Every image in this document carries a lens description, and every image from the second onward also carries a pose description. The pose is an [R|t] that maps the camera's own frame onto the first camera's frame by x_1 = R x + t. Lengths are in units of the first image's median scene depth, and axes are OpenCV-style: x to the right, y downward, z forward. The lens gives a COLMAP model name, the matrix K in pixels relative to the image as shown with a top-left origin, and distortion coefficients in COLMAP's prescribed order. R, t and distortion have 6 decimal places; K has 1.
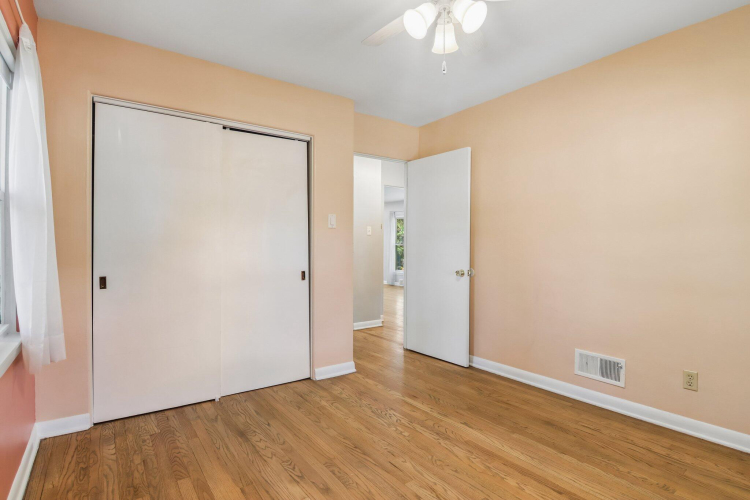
lens RADIAL K [[384.2, 0, 374.7], [0, 384.2, 247.3], [0, 0, 1]] dist [-0.013693, -0.000940]
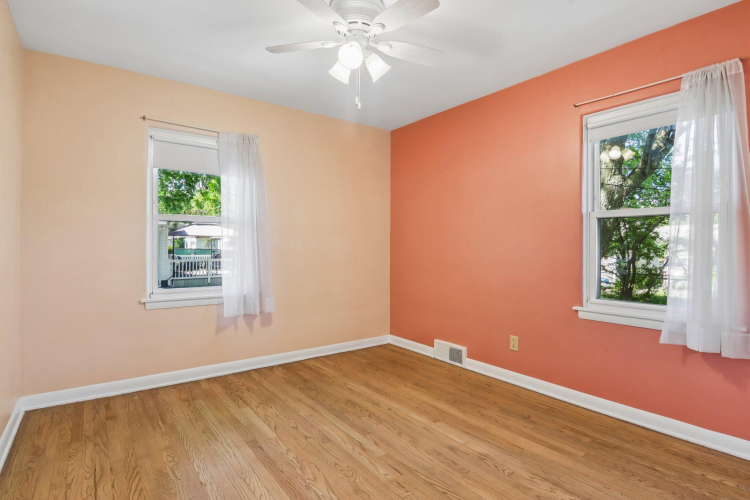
lens RADIAL K [[384.2, 0, 374.7], [0, 384.2, 247.3], [0, 0, 1]] dist [-0.013693, -0.000940]
pose [[-0.999902, -0.006051, -0.012613, 0.123795], [-0.006047, 0.999982, -0.000393, 0.001728], [0.012615, -0.000317, -0.999920, 1.998614]]
